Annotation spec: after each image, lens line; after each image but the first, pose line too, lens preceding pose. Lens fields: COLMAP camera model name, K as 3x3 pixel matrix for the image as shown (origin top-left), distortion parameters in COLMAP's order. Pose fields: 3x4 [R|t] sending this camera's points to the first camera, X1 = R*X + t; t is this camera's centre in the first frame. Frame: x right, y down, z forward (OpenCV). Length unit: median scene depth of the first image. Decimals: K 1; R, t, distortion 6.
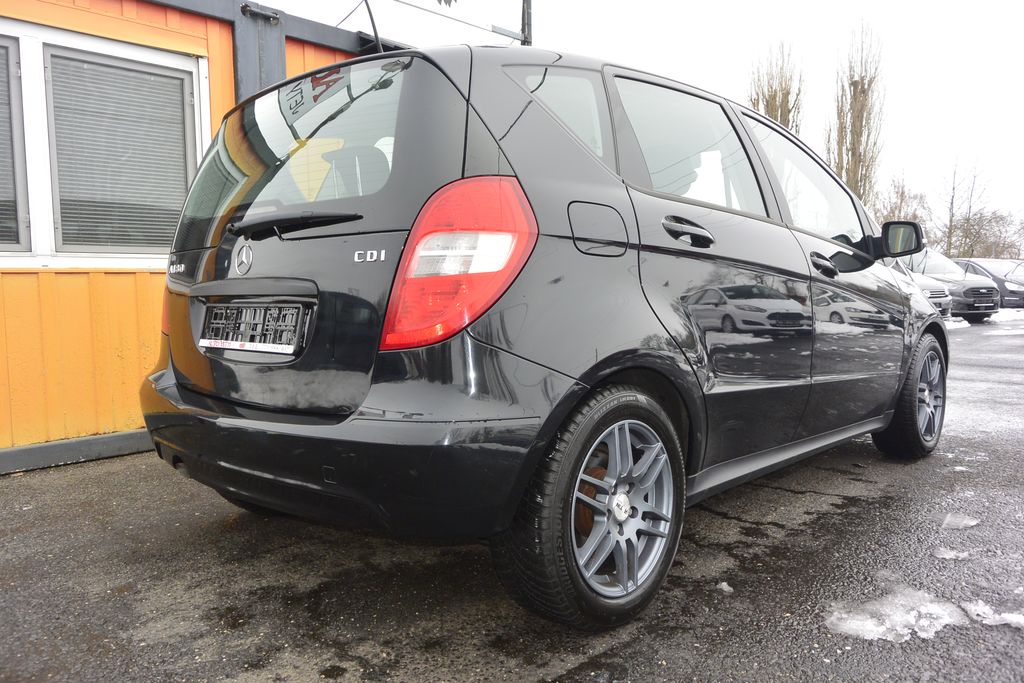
lens RADIAL K [[780.0, 0, 507.0], [0, 780.0, 346.4], [0, 0, 1]] dist [-0.001396, 0.008541]
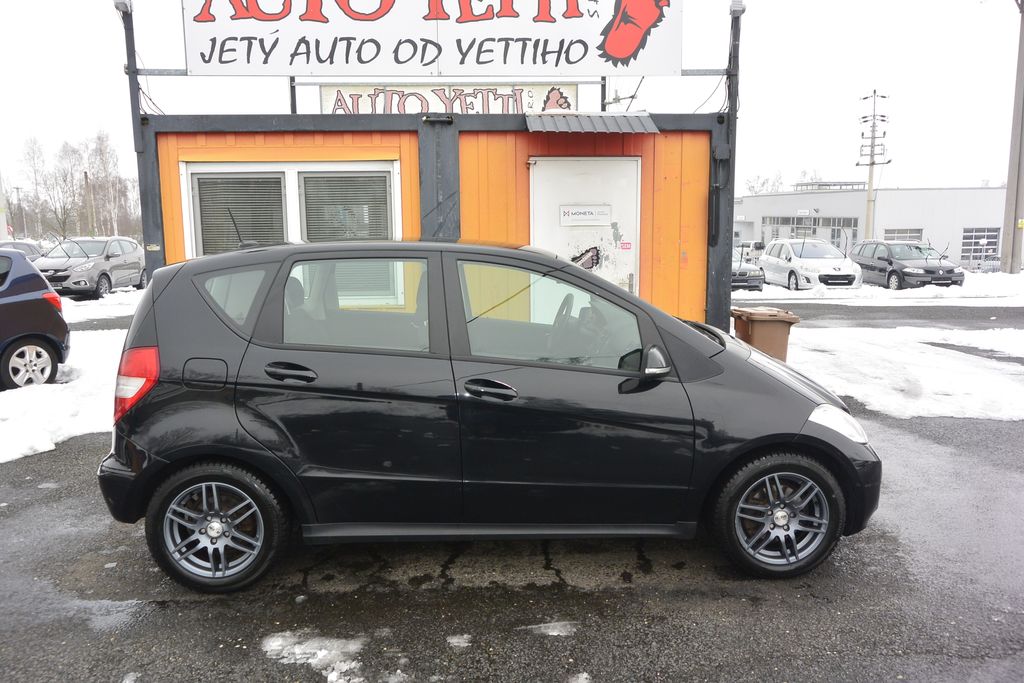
lens RADIAL K [[780.0, 0, 507.0], [0, 780.0, 346.4], [0, 0, 1]] dist [-0.001396, 0.008541]
pose [[0.716680, 0.112565, -0.688258, 1.686897], [-0.055943, 0.992987, 0.104150, -0.402465], [0.695154, -0.036139, 0.717951, 0.191795]]
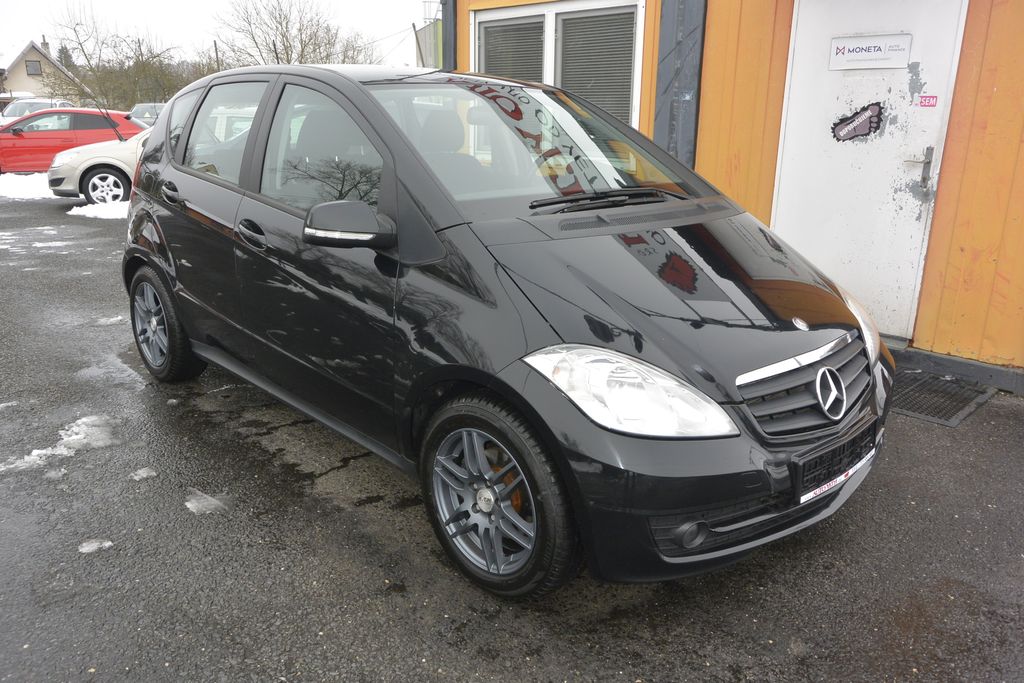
lens RADIAL K [[780.0, 0, 507.0], [0, 780.0, 346.4], [0, 0, 1]] dist [-0.001396, 0.008541]
pose [[-0.049210, 0.301281, -0.952265, 1.953501], [-0.089586, 0.948246, 0.304639, -0.422223], [0.994763, 0.100300, -0.019673, 1.855201]]
